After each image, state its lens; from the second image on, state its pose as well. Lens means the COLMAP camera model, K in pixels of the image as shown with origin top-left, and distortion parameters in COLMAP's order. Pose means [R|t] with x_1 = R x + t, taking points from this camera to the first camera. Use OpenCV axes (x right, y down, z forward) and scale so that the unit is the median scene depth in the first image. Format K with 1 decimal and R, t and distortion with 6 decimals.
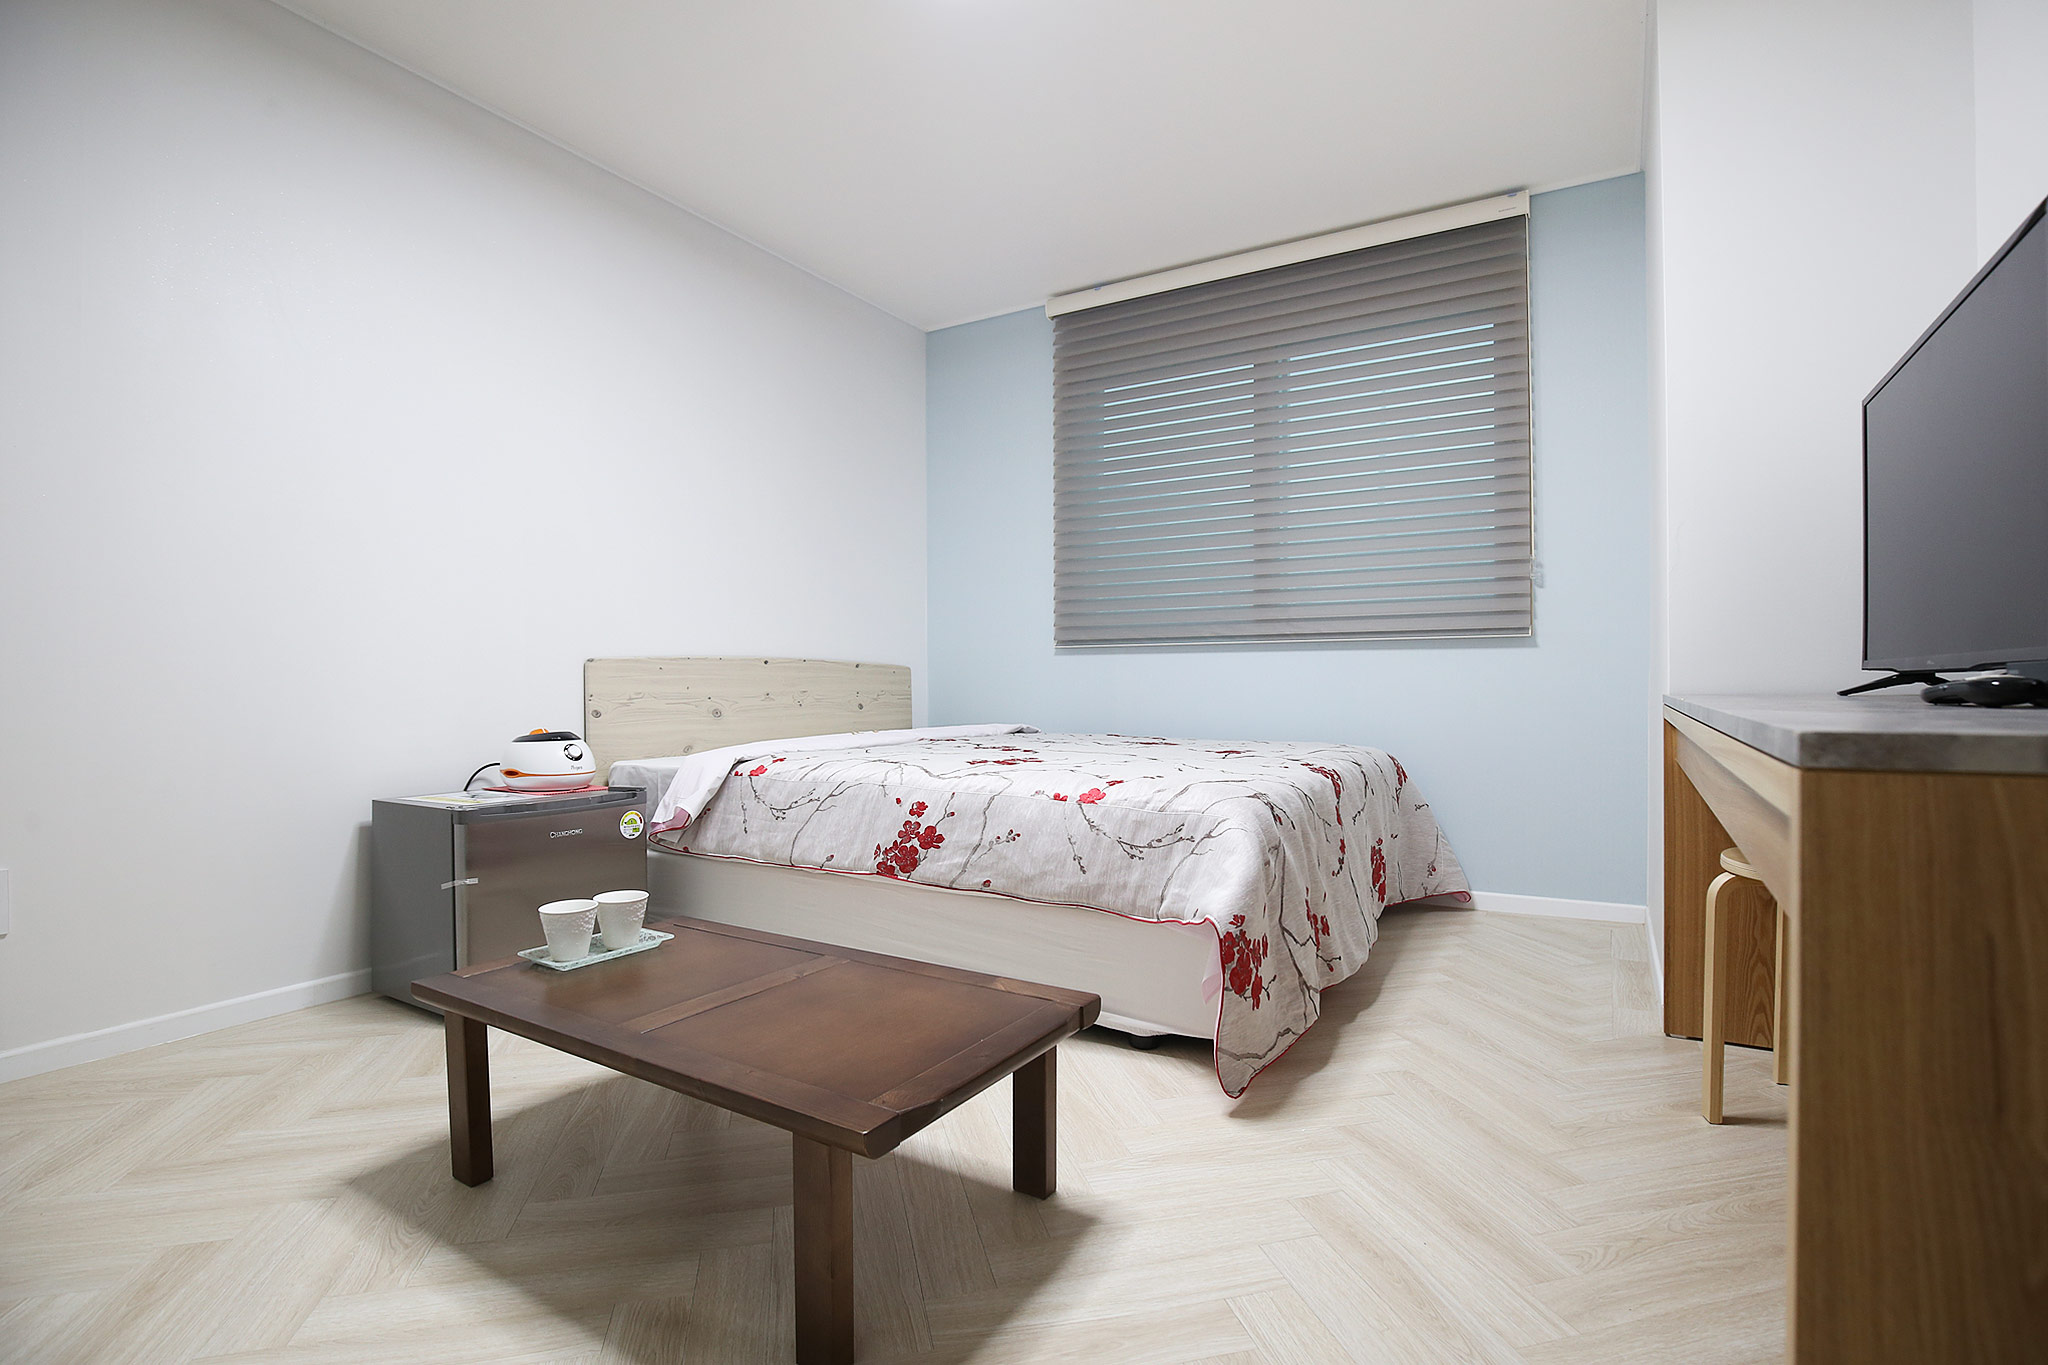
lens RADIAL K [[950.2, 0, 1036.0], [0, 950.2, 687.1], [0, 0, 1]] dist [-0.030164, 0.002626]
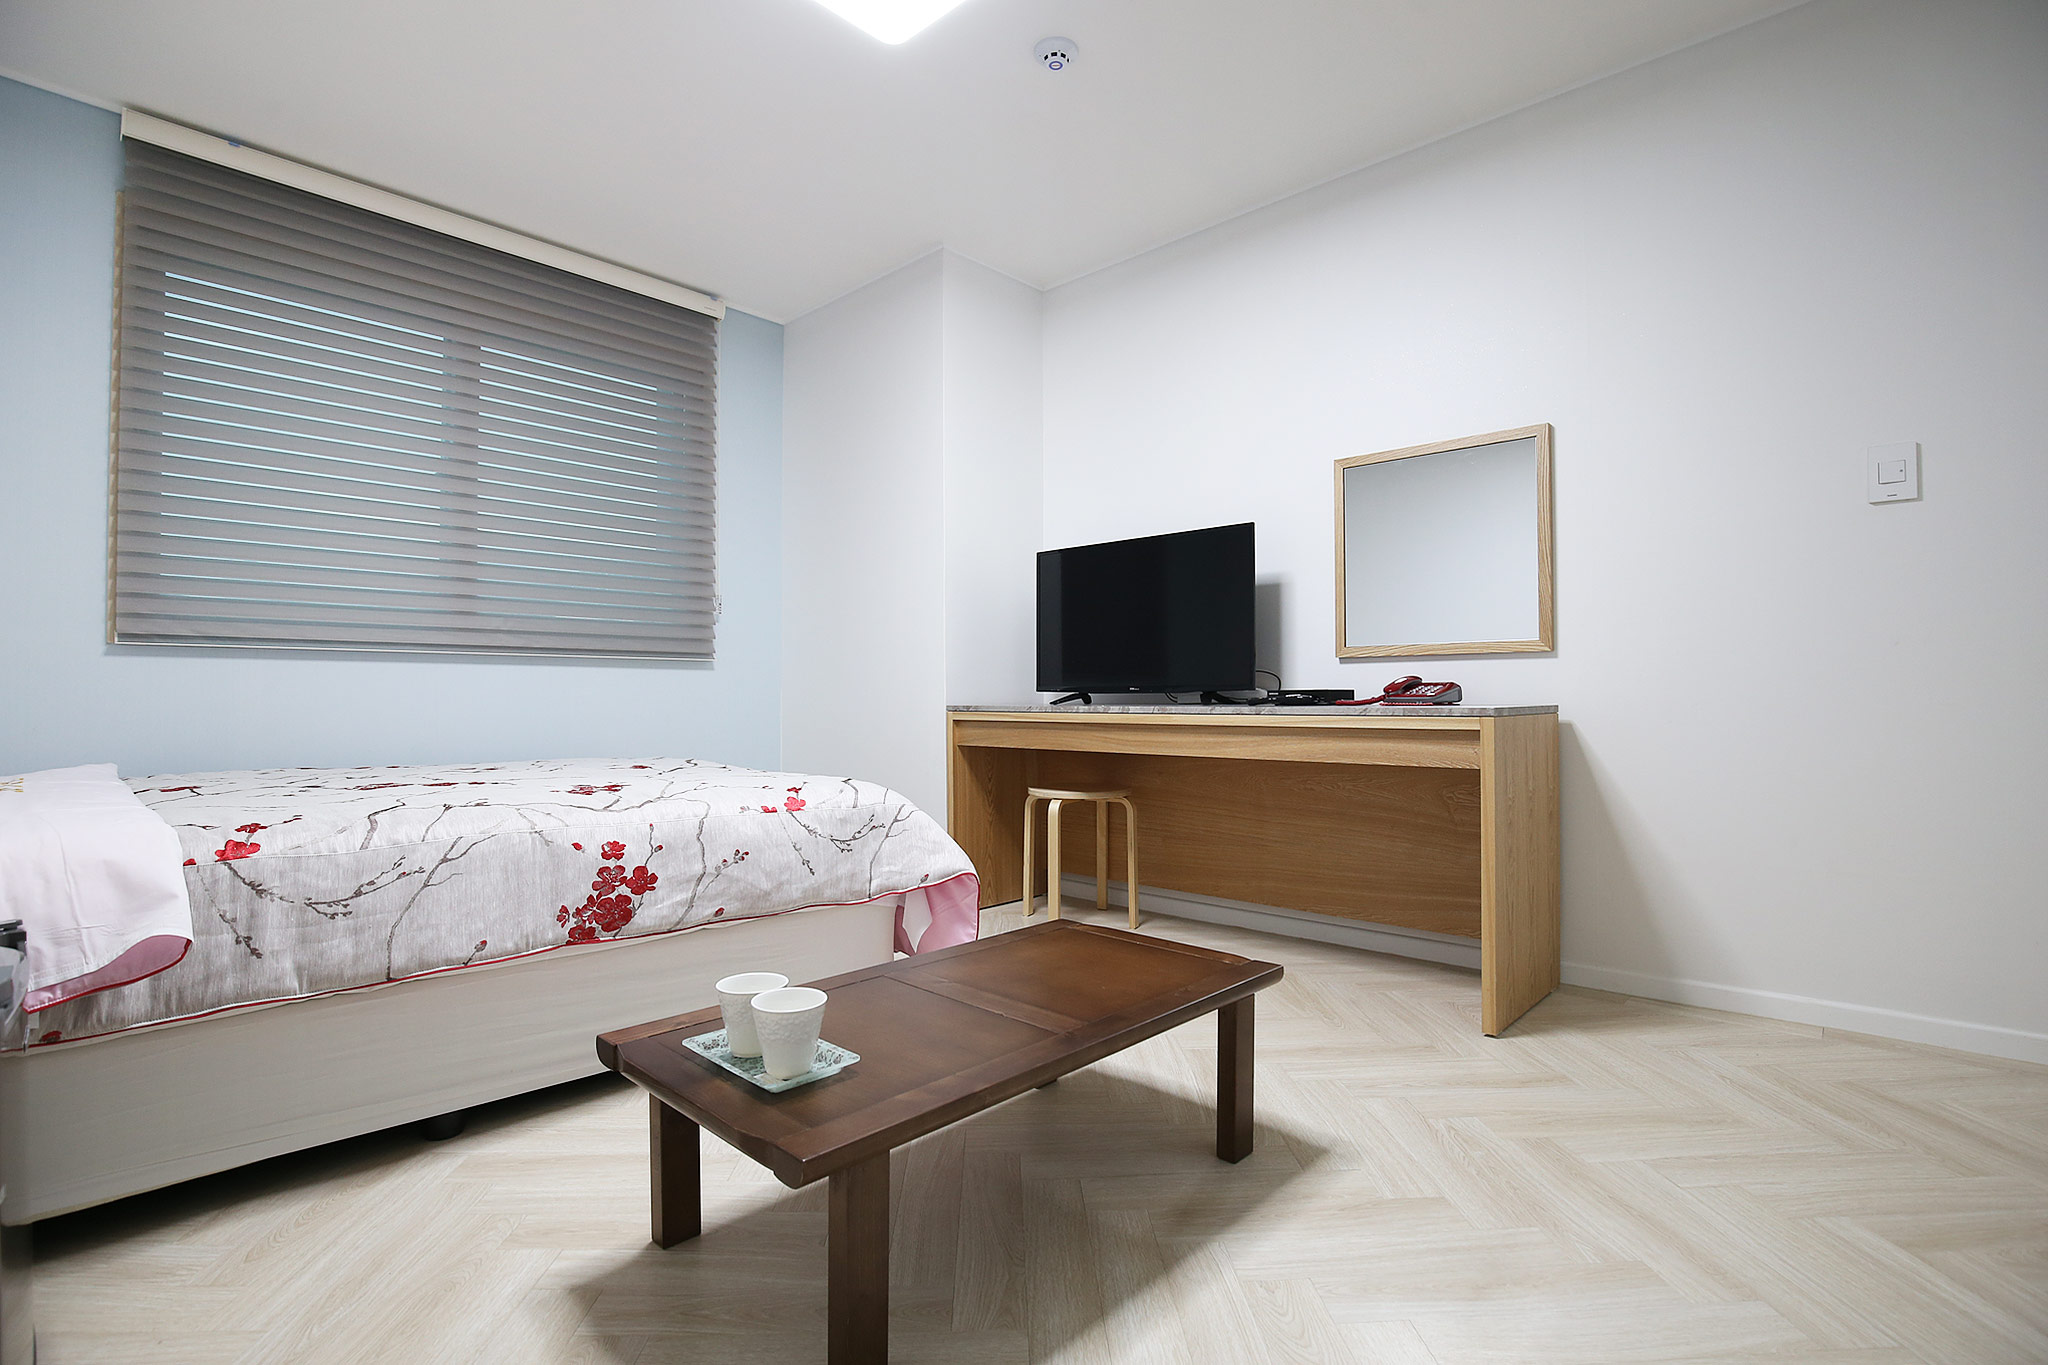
lens RADIAL K [[950.2, 0, 1022.9], [0, 950.2, 695.2], [0, 0, 1]] dist [-0.030164, 0.002626]
pose [[0.222661, 0.005833, 0.974878, -0.855472], [0.005031, 0.999962, -0.007133, 0.002178], [-0.974883, 0.006492, 0.222623, 0.481755]]
